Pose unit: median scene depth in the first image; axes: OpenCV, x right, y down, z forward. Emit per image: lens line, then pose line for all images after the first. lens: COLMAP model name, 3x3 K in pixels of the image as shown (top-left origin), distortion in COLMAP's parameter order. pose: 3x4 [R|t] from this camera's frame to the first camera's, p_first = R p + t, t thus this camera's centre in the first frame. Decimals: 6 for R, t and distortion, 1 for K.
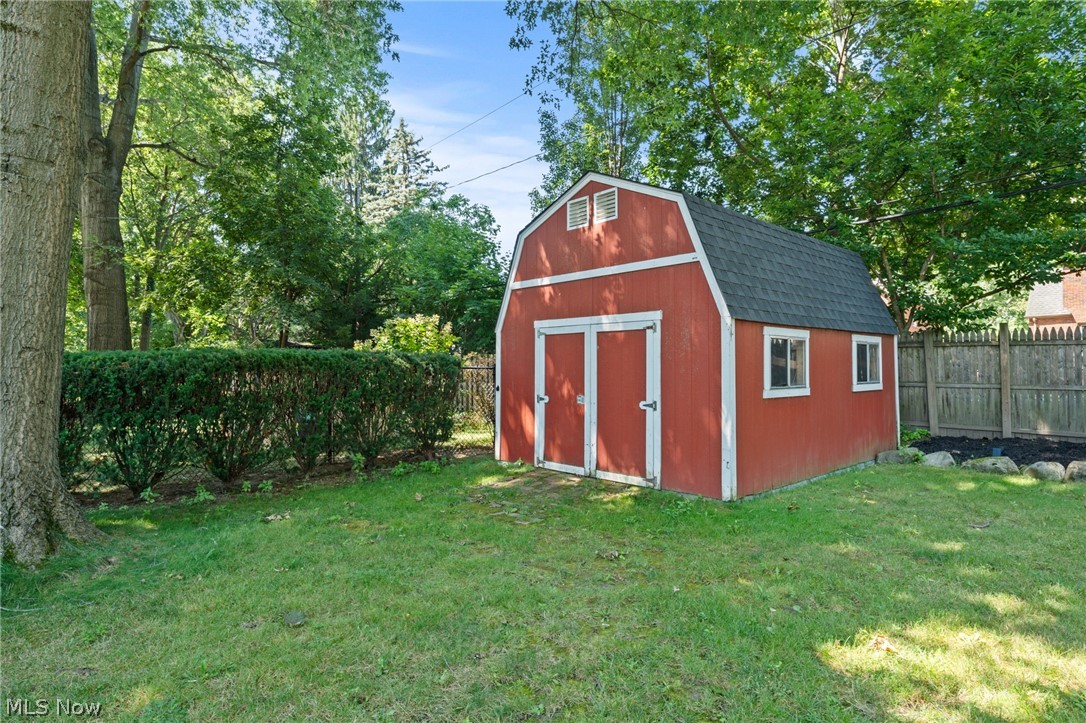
lens RADIAL K [[610.9, 0, 540.4], [0, 610.9, 361.2], [0, 0, 1]] dist [0.000406, 0.000028]
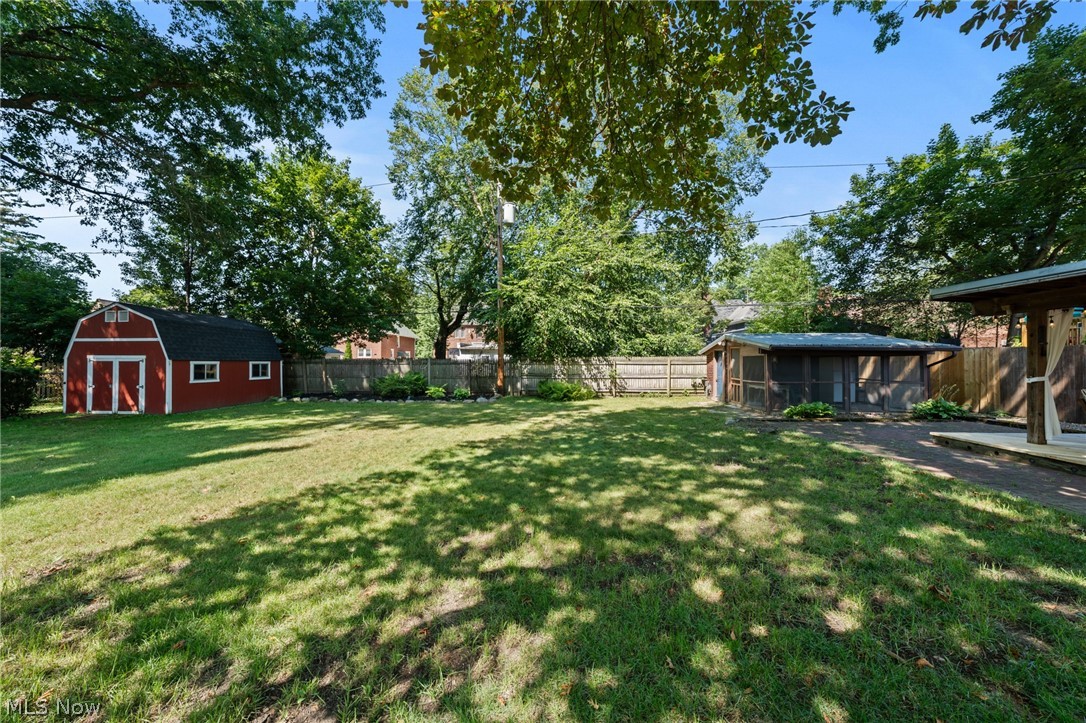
lens RADIAL K [[368.3, 0, 543.9], [0, 368.3, 359.2], [0, 0, 1]] dist [0.000364, 0.000264]
pose [[0.709884, 0.007470, 0.704279, 0.225797], [-0.005785, 0.999972, -0.004776, -0.047899], [-0.704295, -0.000684, 0.709907, -1.223646]]
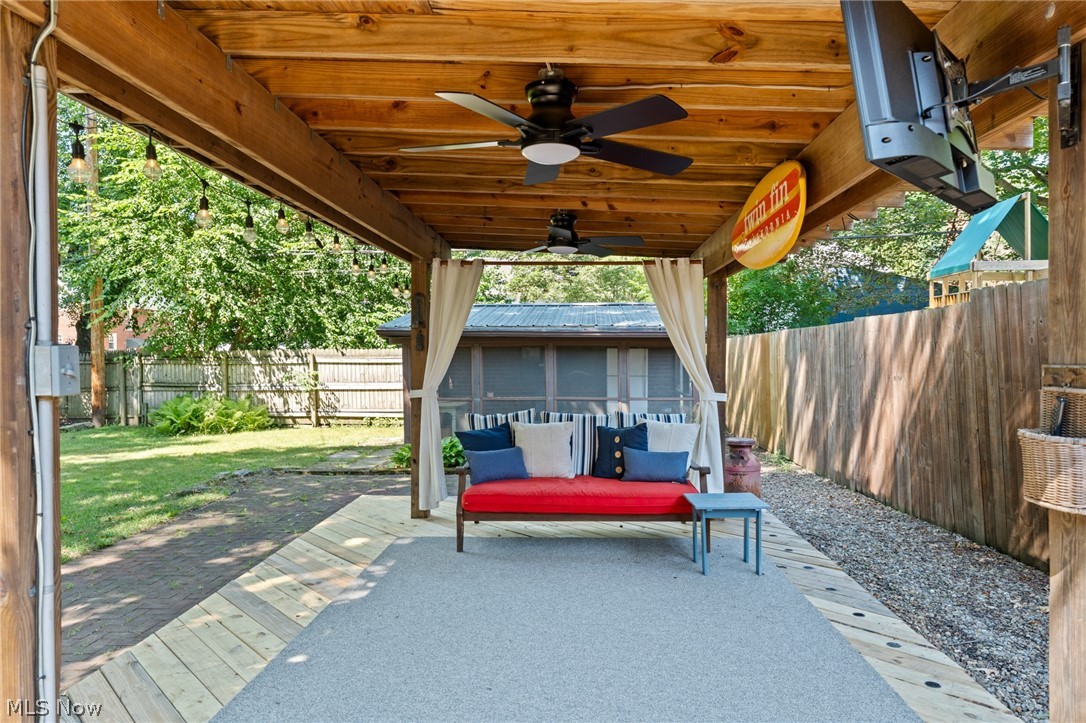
lens RADIAL K [[720.7, 0, 542.5], [0, 720.7, 356.7], [0, 0, 1]] dist [-0.001179, 0.000000]
pose [[0.710842, -0.001370, 0.703350, 0.894025], [-0.000757, 0.999996, 0.002712, -0.054975], [-0.703351, -0.002460, 0.710838, -1.902833]]
